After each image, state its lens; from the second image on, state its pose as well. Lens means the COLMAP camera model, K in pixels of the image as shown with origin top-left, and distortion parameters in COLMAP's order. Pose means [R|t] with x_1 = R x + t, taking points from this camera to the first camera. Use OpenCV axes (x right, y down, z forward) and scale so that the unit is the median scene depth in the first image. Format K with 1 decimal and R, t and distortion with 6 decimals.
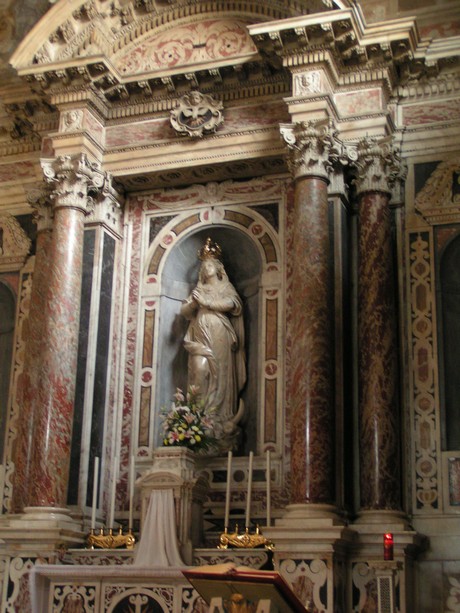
lens RADIAL K [[968.5, 0, 230.0], [0, 968.5, 306.5], [0, 0, 1]] dist [-0.026362, 0.001517]
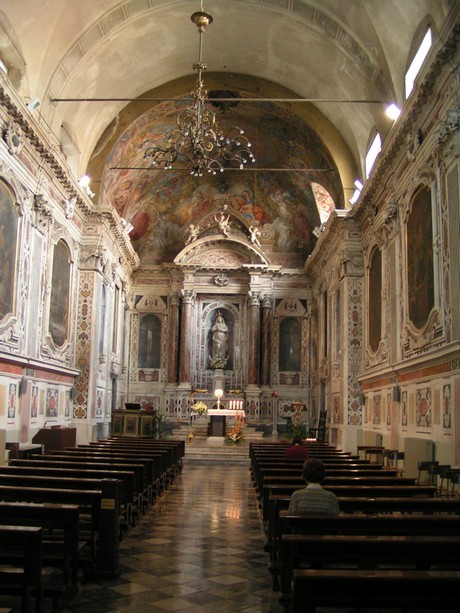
lens RADIAL K [[671.5, 0, 230.0], [0, 671.5, 306.5], [0, 0, 1]] dist [-0.121892, 0.000367]
pose [[0.939049, 0.050921, 0.339991, -0.889476], [-0.106894, 0.983196, 0.147984, -0.487278], [-0.326742, -0.175308, 0.928712, -1.452537]]
